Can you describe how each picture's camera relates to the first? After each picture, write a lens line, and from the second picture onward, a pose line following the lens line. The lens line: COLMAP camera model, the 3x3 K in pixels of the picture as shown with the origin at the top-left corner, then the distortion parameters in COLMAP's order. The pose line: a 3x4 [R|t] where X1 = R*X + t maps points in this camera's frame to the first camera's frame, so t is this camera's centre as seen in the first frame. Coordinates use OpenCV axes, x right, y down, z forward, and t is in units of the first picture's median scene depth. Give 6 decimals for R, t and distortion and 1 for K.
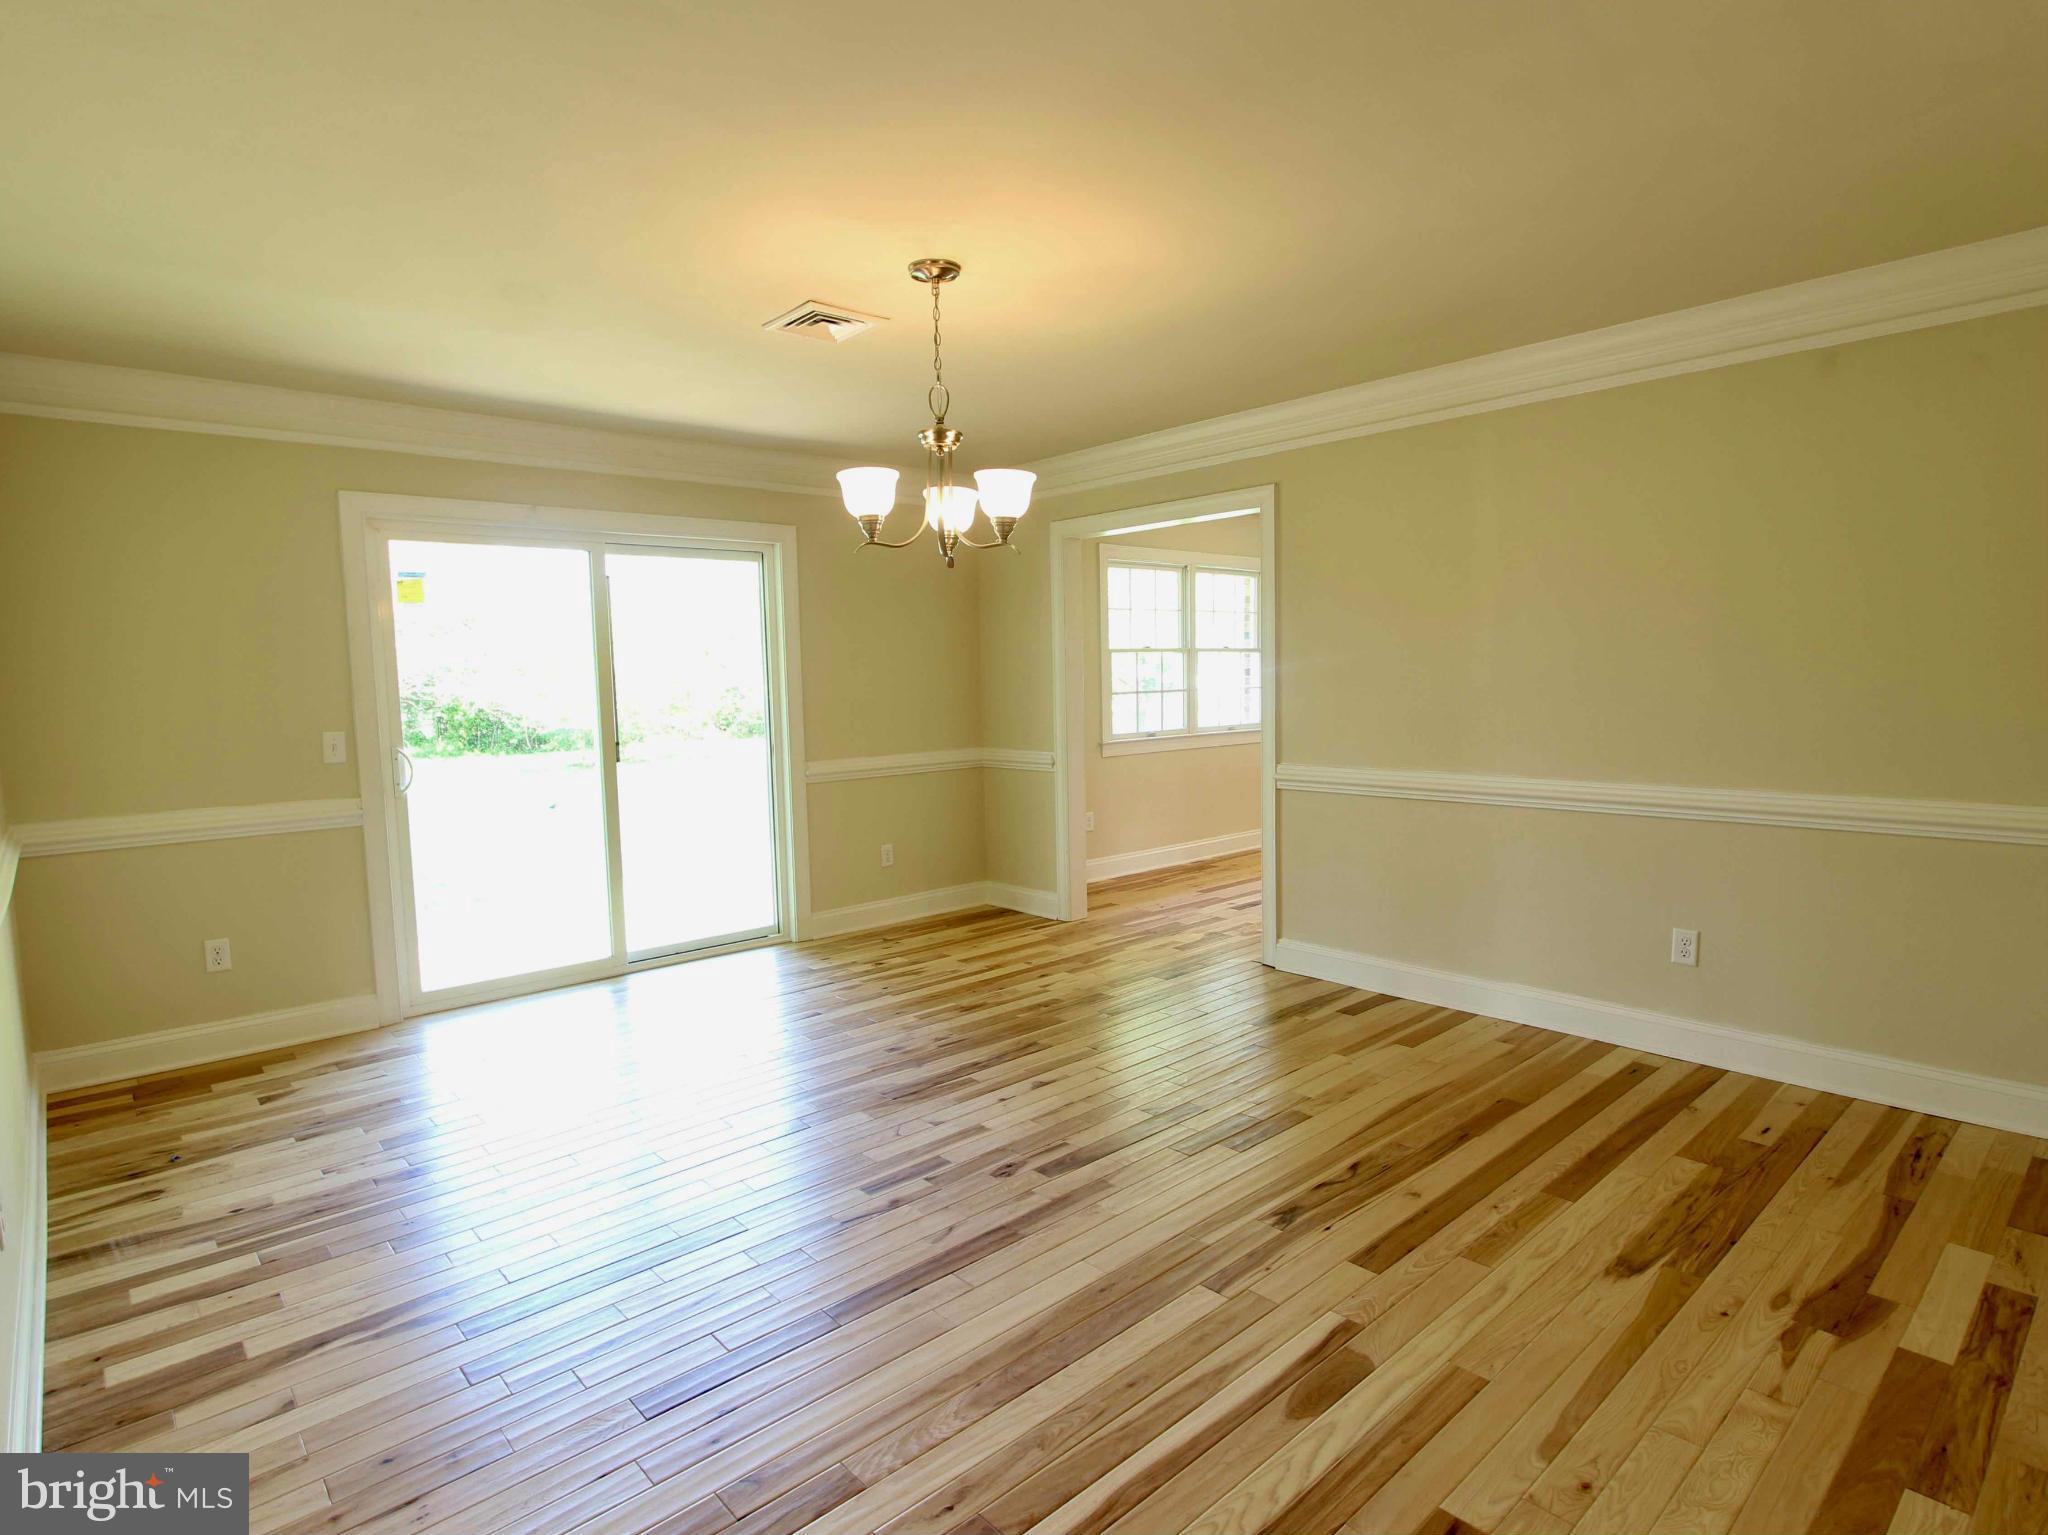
lens RADIAL K [[1094.0, 0, 1016.4], [0, 1094.0, 775.3], [0, 0, 1]] dist [-0.015827, 0.000596]
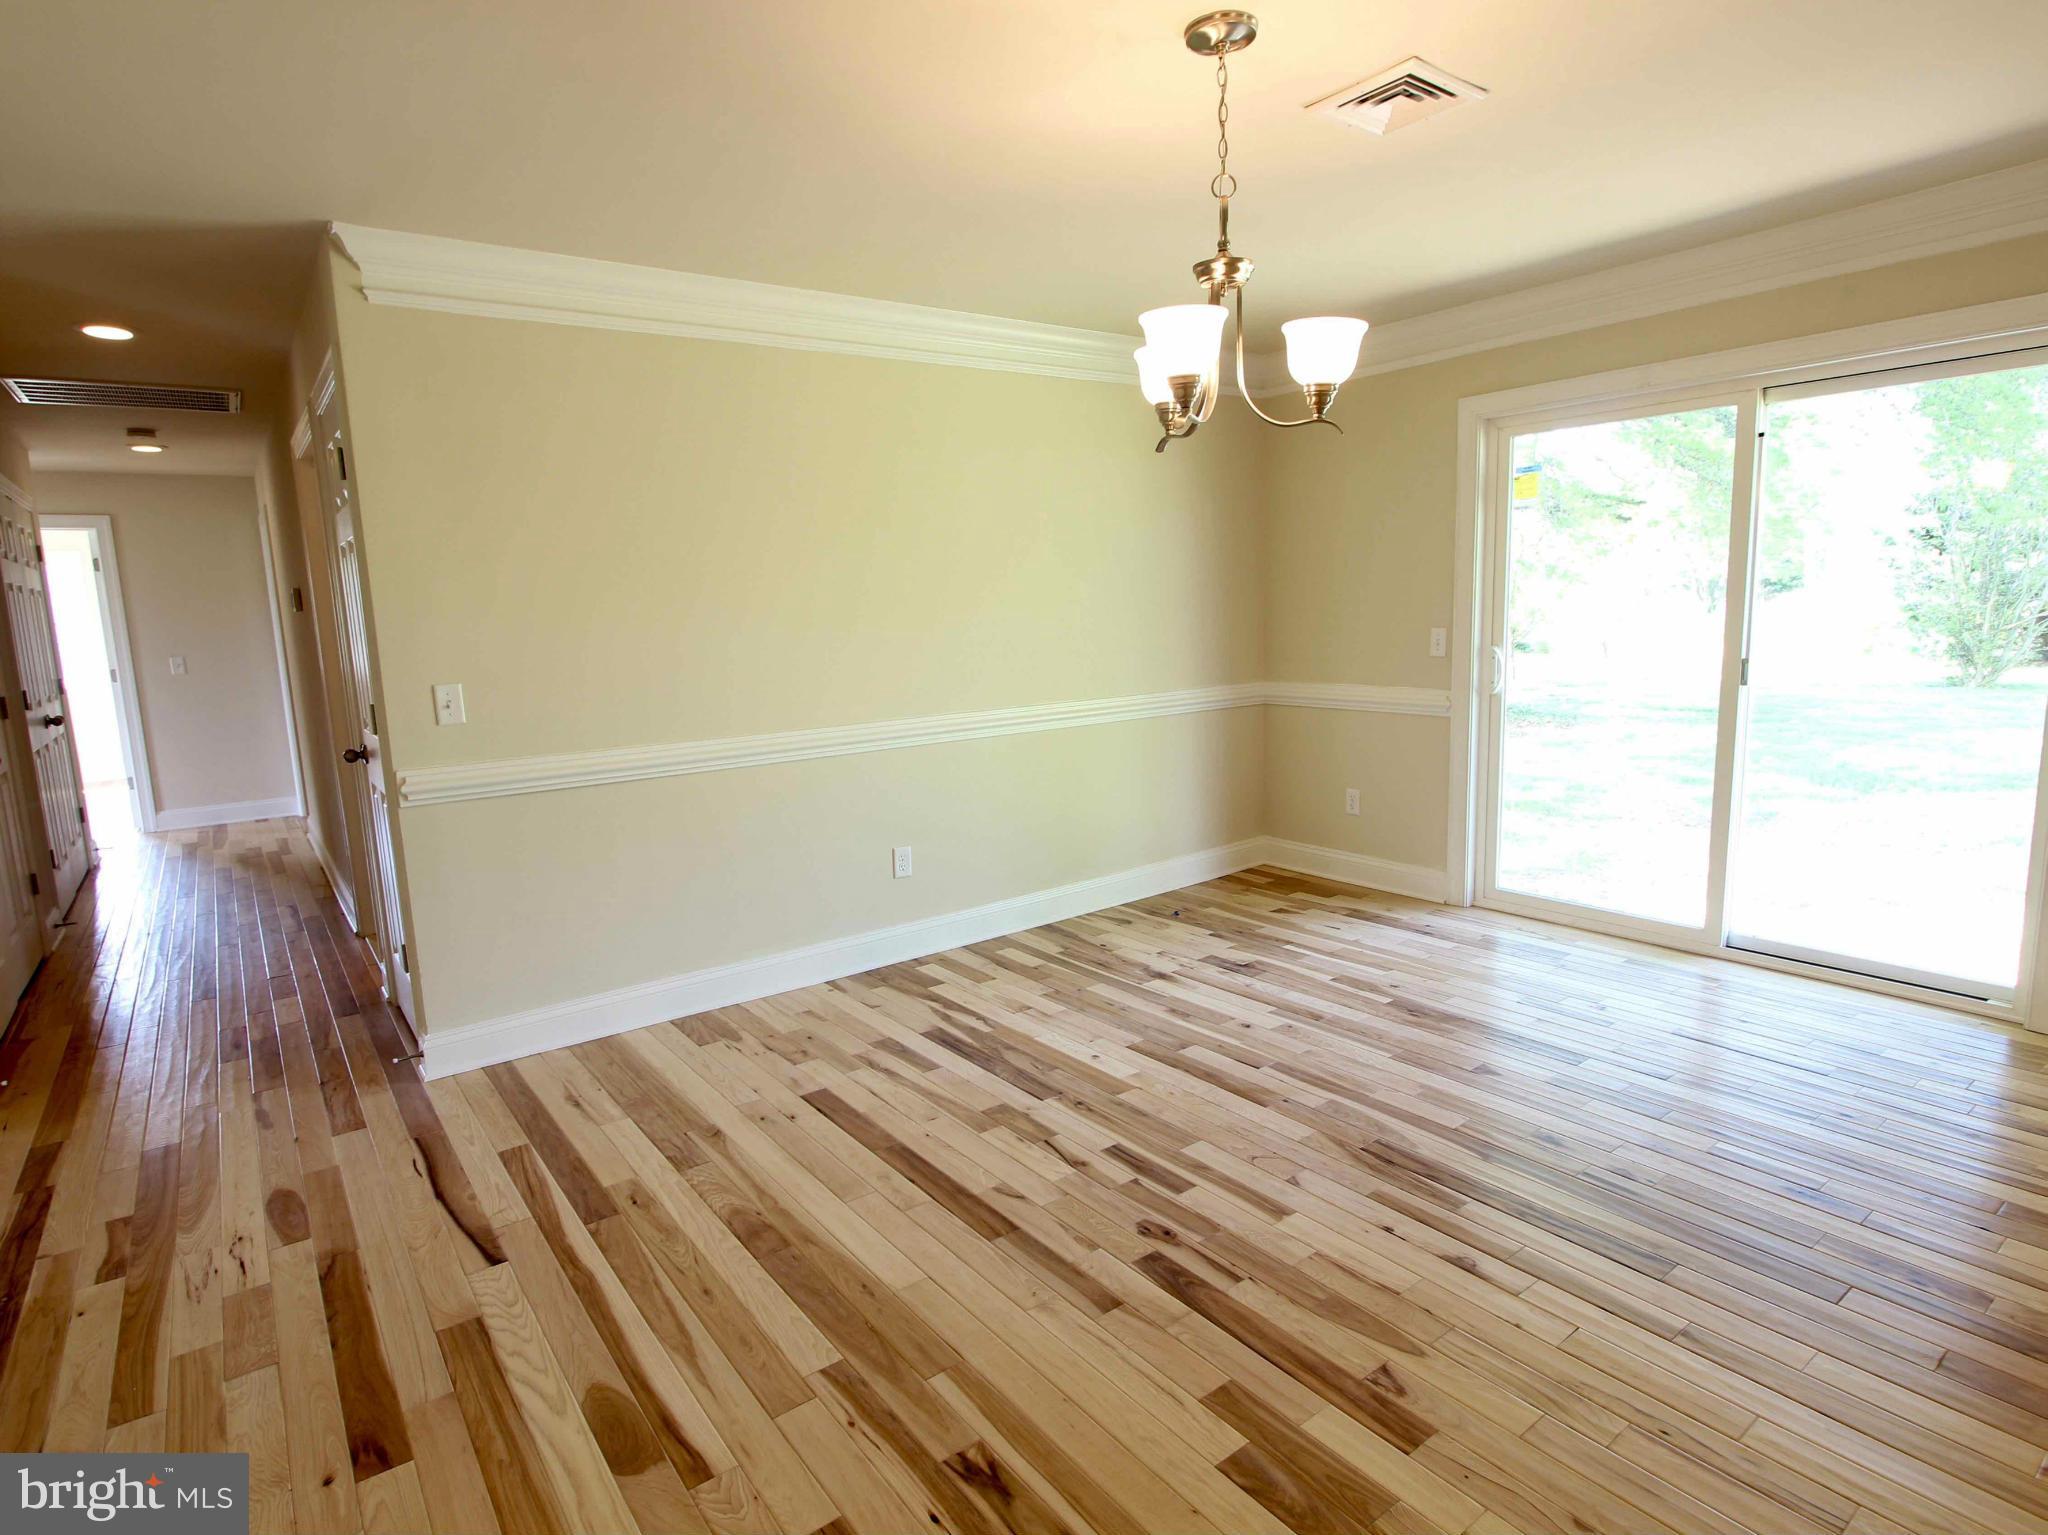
lens RADIAL K [[1094.0, 0, 1016.4], [0, 1094.0, 775.3], [0, 0, 1]] dist [-0.015827, 0.000596]
pose [[-0.091273, 0.179574, -0.979501, 0.686361], [-0.054887, 0.981204, 0.185001, -0.099604], [0.994312, 0.070648, -0.079701, 0.900158]]
